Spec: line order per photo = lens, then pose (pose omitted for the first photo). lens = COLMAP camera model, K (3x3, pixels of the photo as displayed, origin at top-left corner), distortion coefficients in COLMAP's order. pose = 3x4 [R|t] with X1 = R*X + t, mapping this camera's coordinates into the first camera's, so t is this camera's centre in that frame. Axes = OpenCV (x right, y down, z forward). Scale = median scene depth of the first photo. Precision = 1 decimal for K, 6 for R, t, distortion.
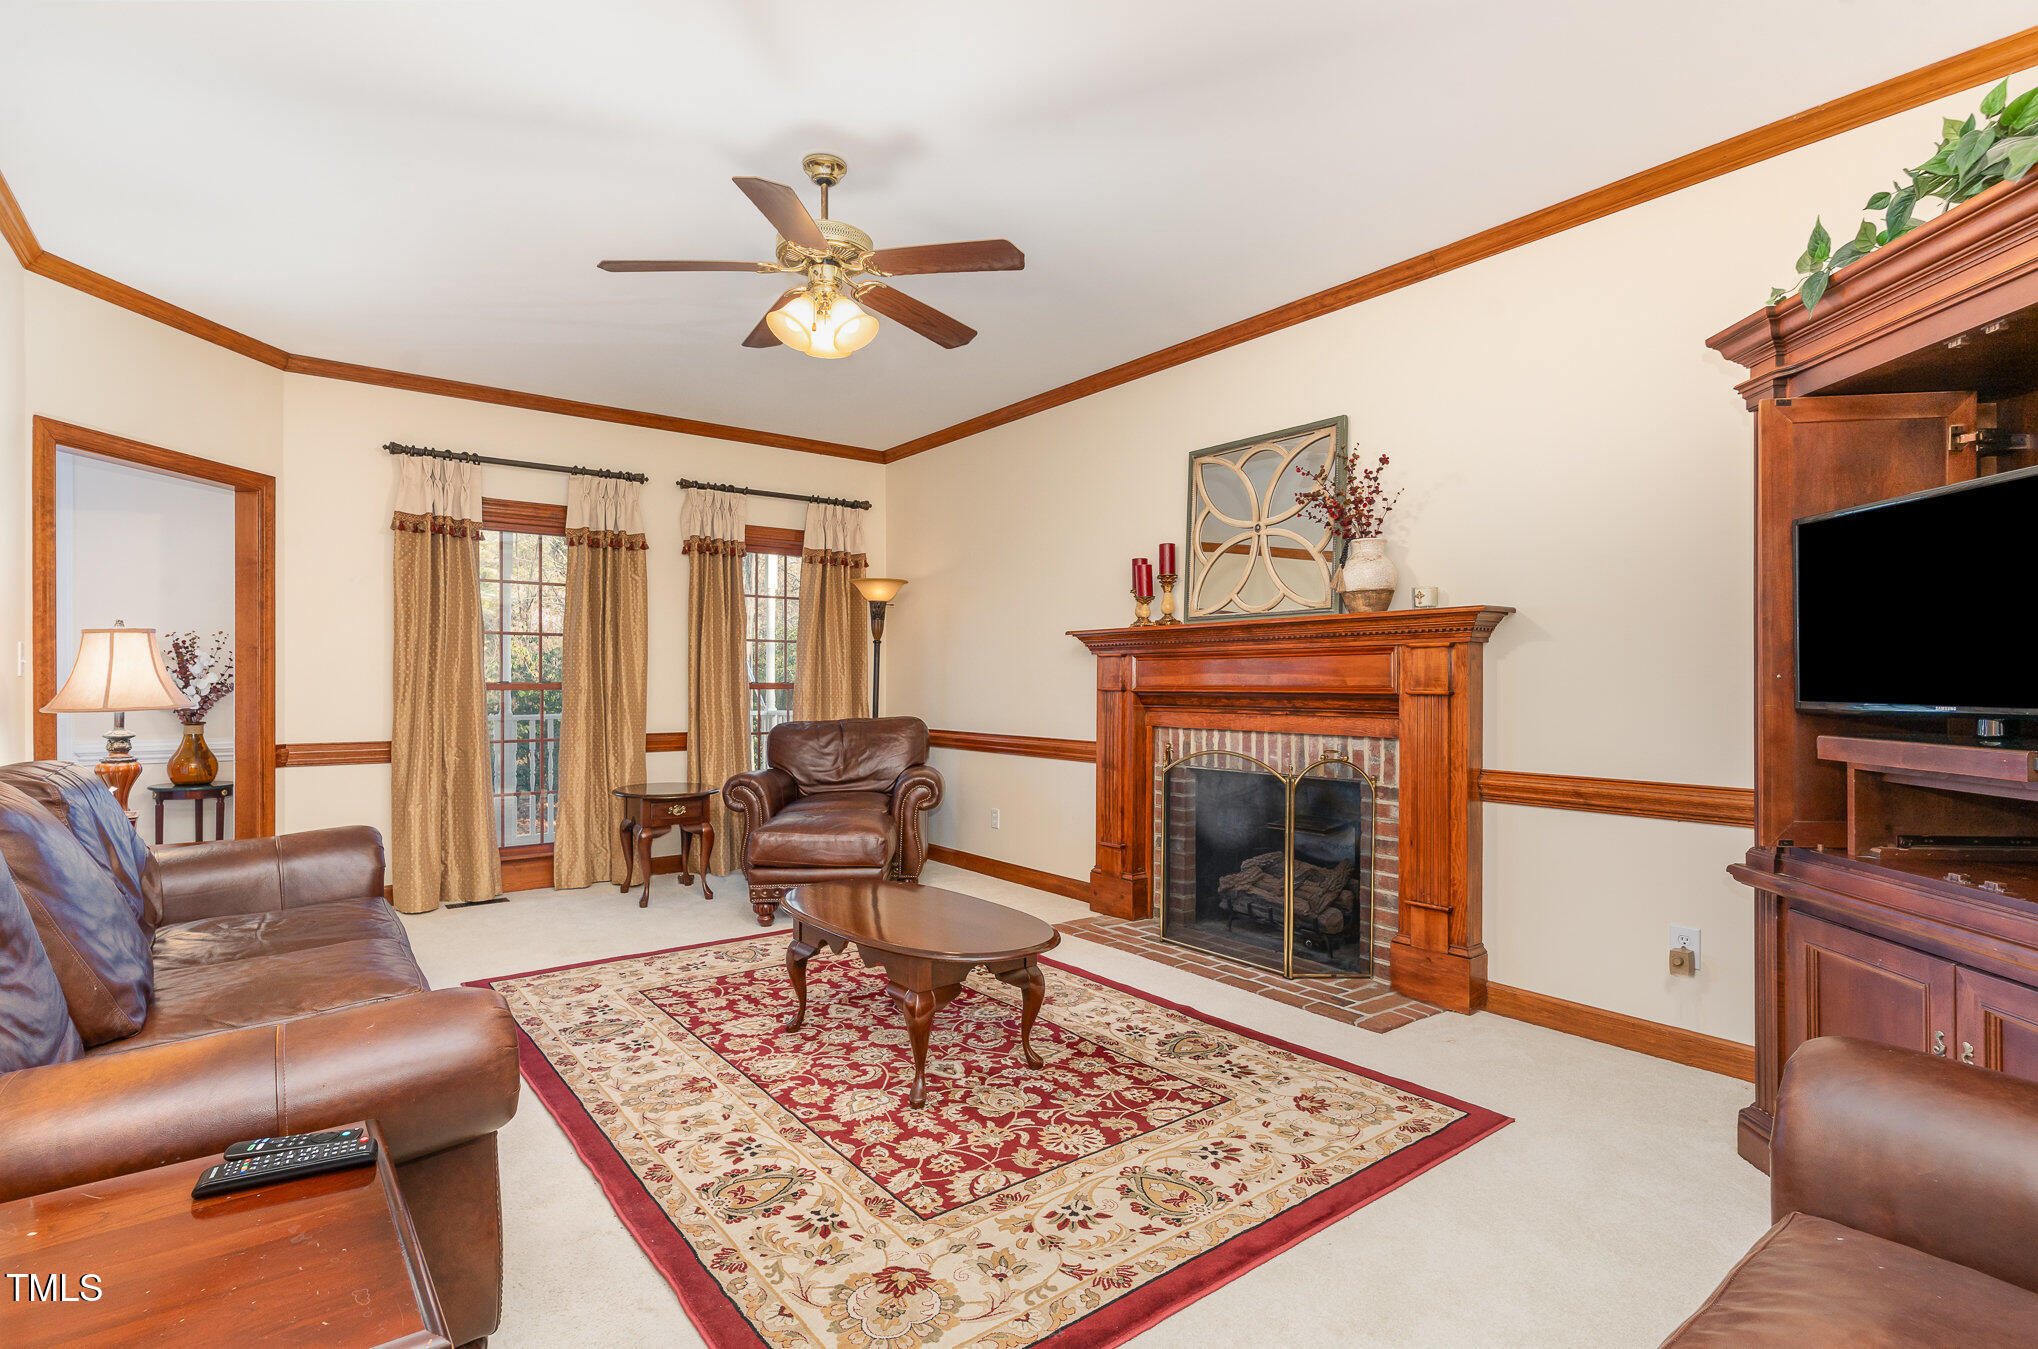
lens RADIAL K [[965.0, 0, 998.0], [0, 965.0, 674.4], [0, 0, 1]] dist [-0.002825, -0.000183]
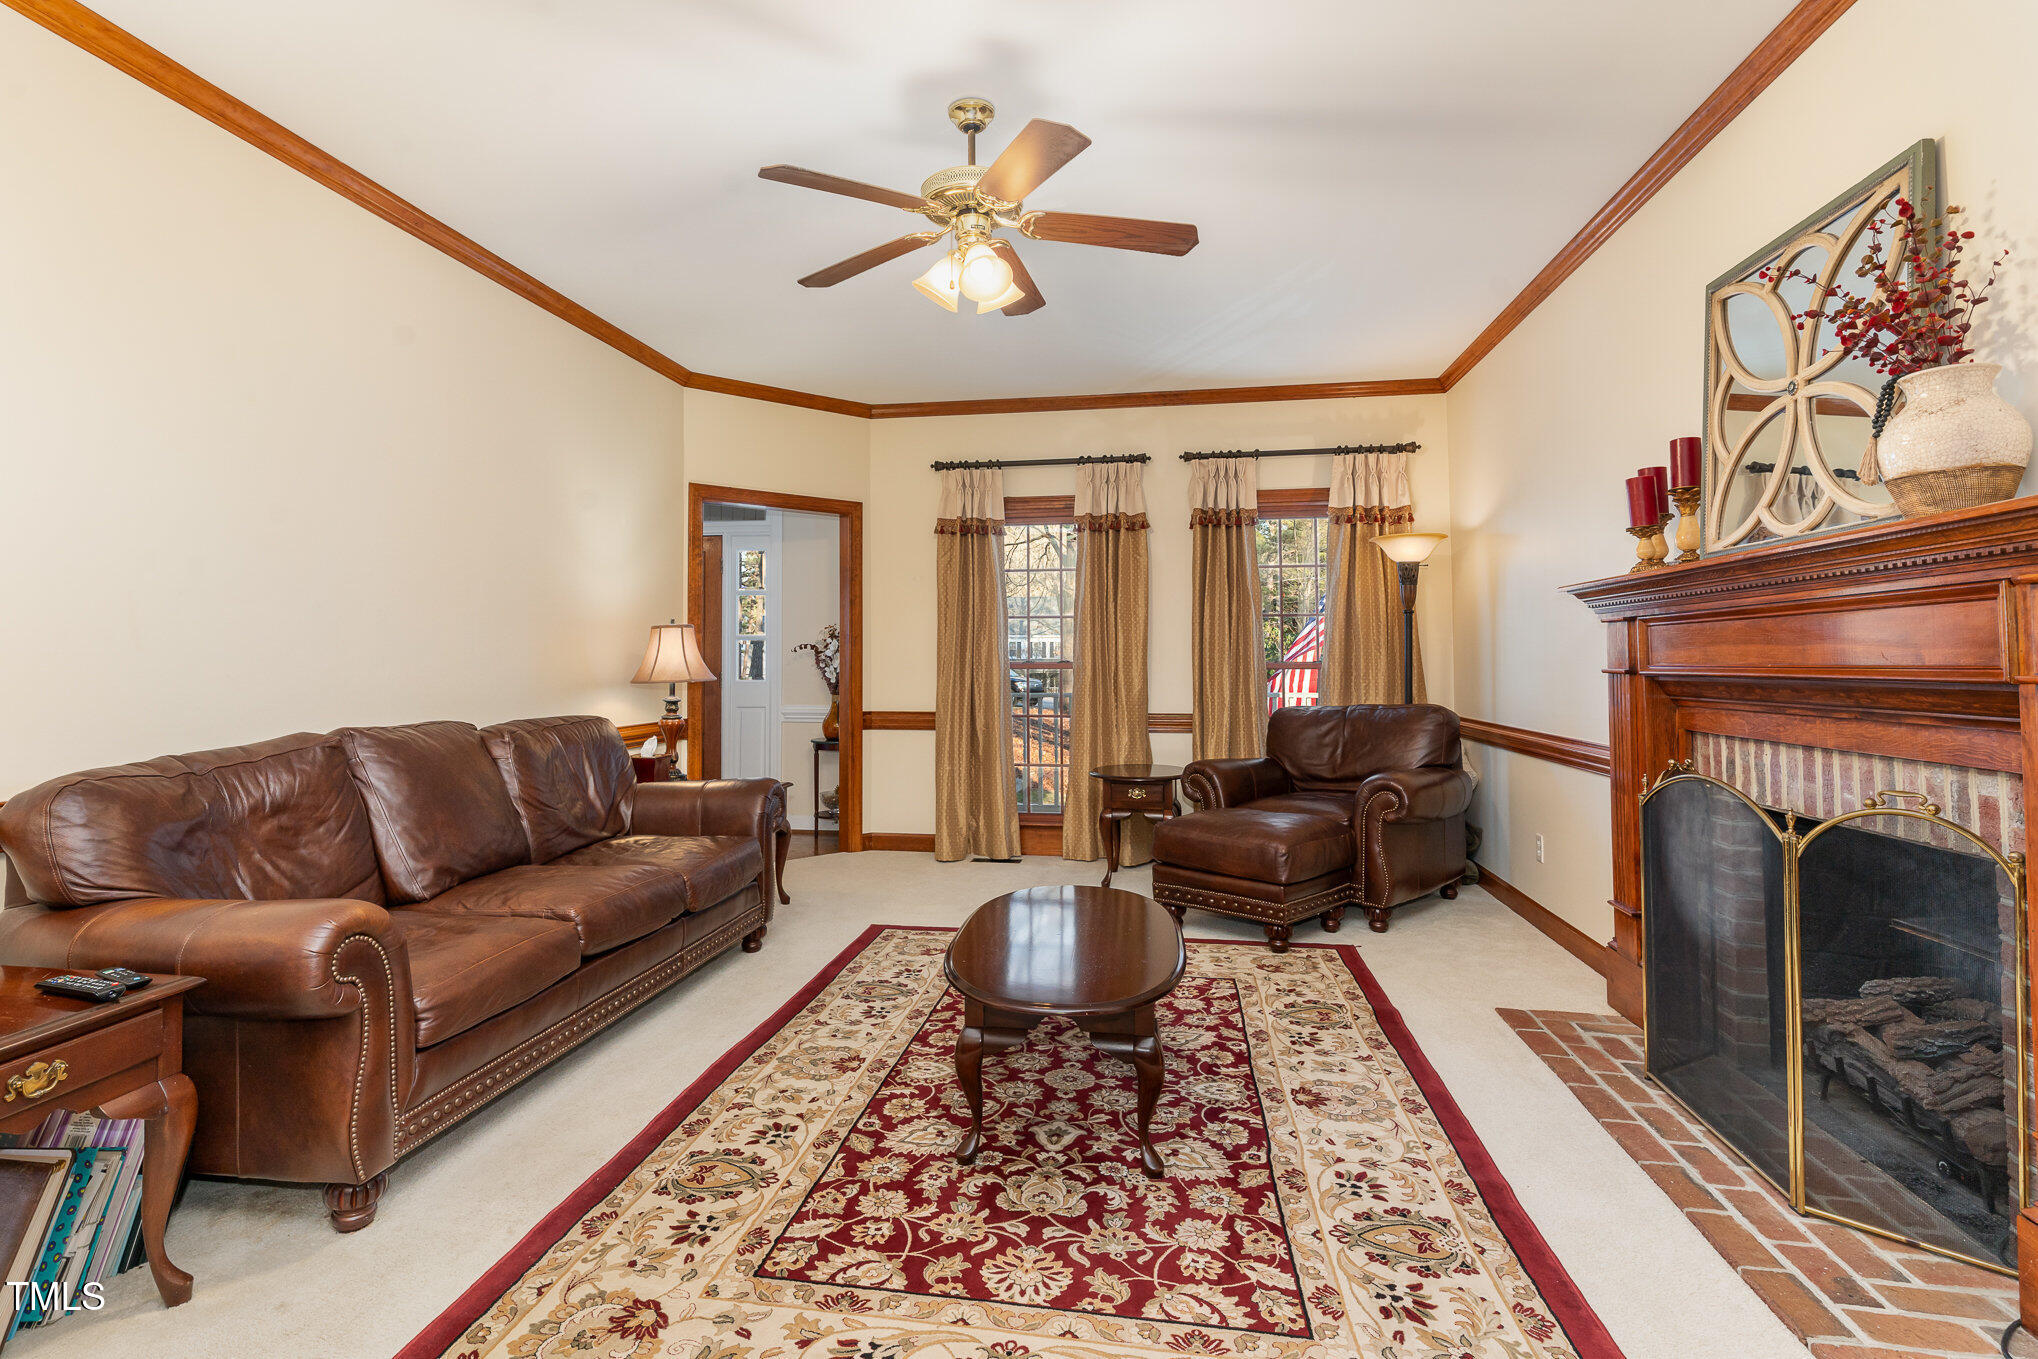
lens RADIAL K [[990.5, 0, 1010.4], [0, 990.5, 622.5], [0, 0, 1]] dist [0.002445, 0.000580]
pose [[0.686079, -0.030760, -0.726876, 0.411179], [0.007498, 0.999352, -0.035213, 0.003461], [0.727488, 0.018709, 0.685865, 0.293441]]
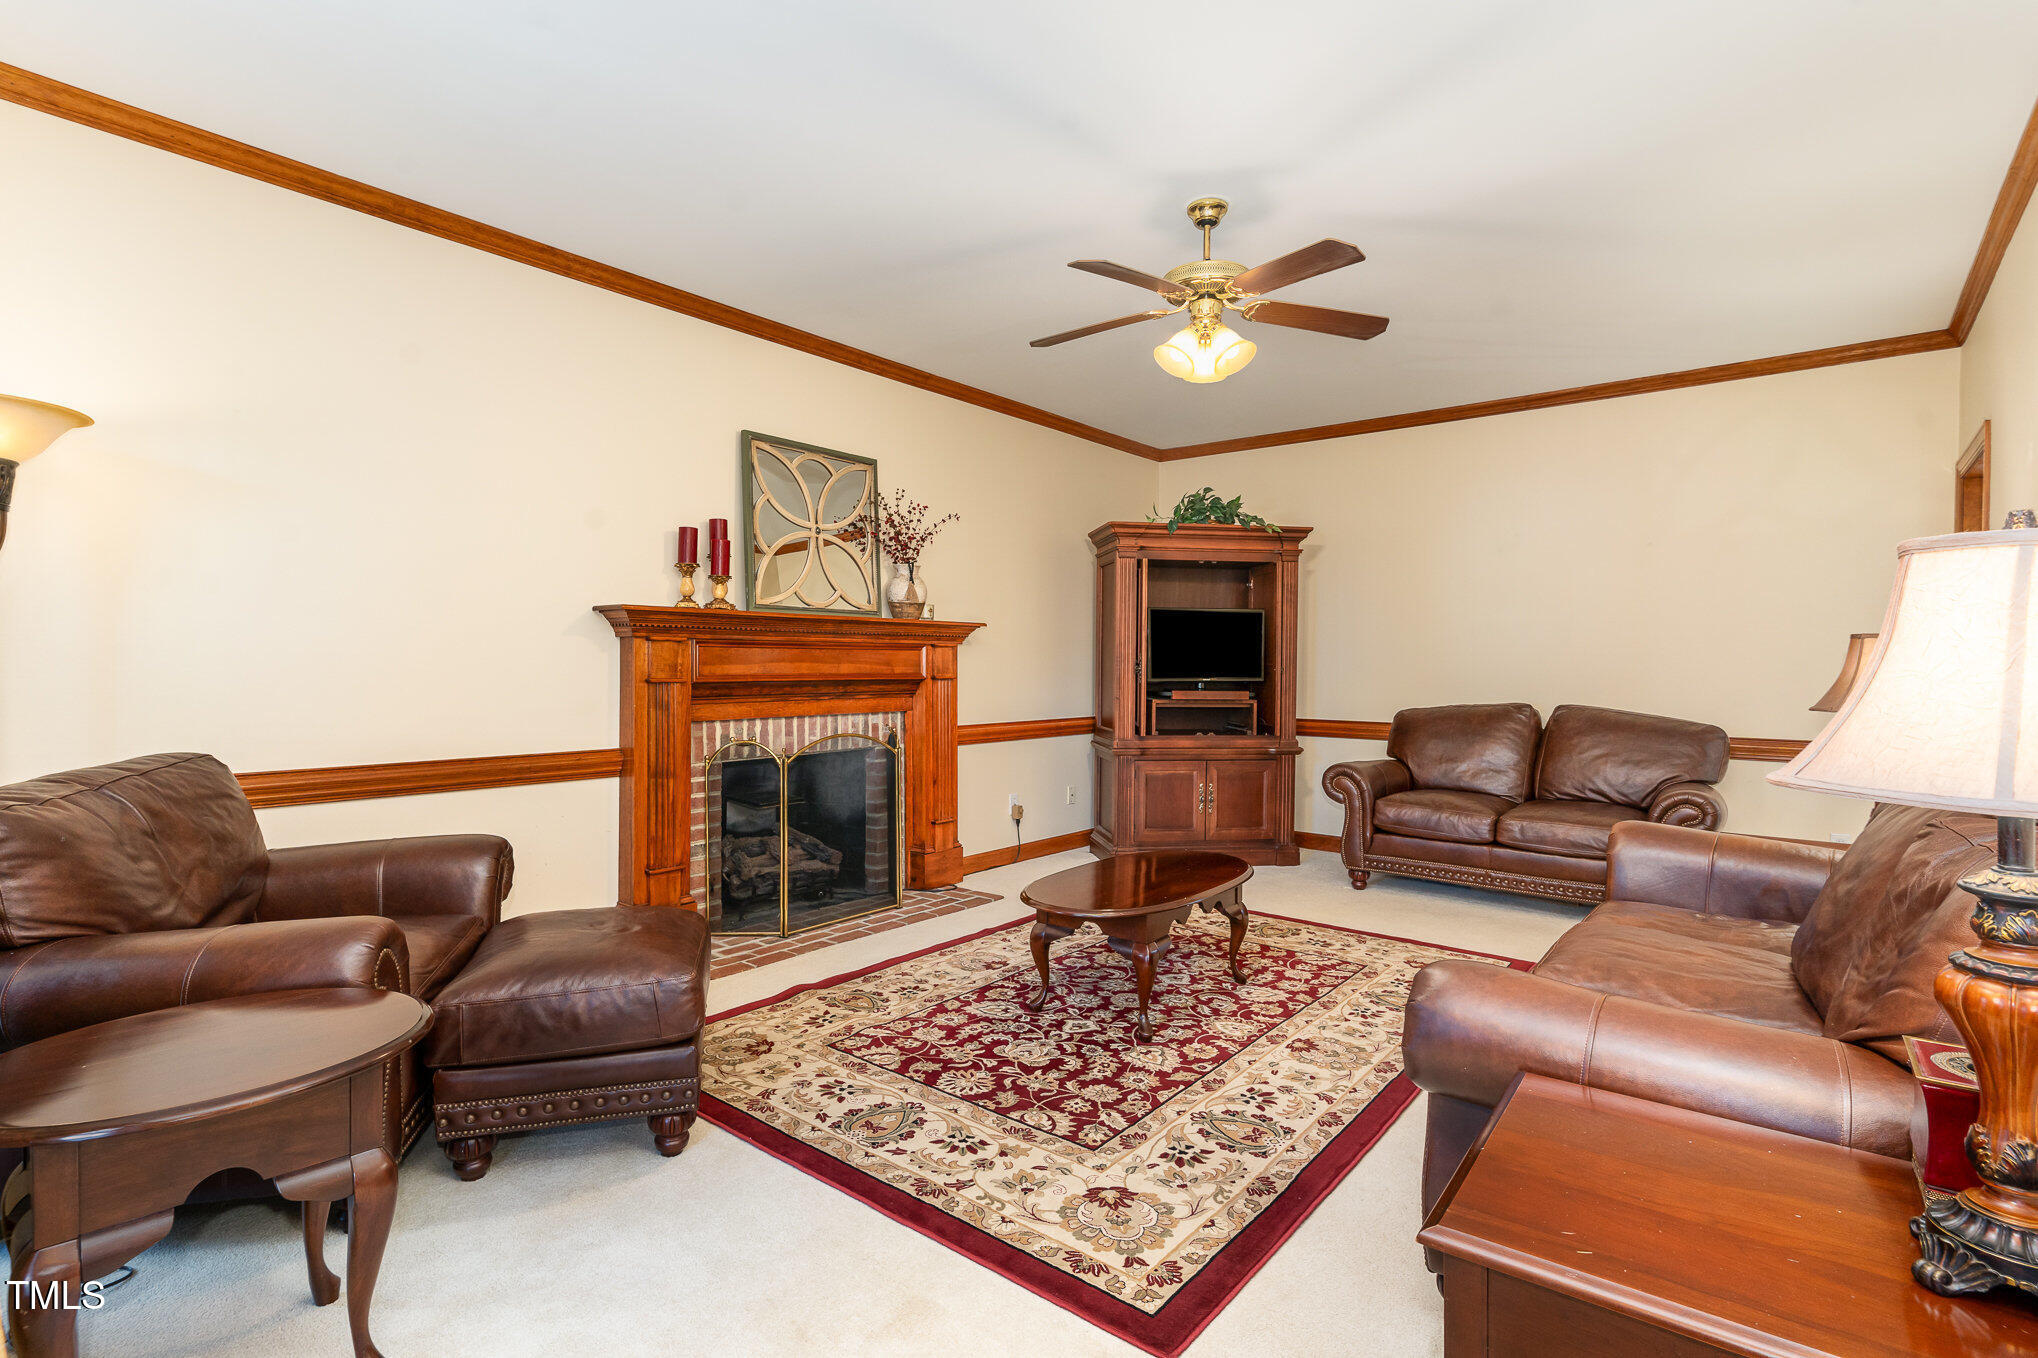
lens RADIAL K [[971.0, 0, 1000.4], [0, 971.0, 670.7], [0, 0, 1]] dist [0.001869, -0.000656]
pose [[-0.216424, -0.011237, 0.976235, -0.947802], [-0.013233, 0.999876, 0.008575, -0.004889], [-0.976210, -0.011063, -0.216546, 1.142090]]
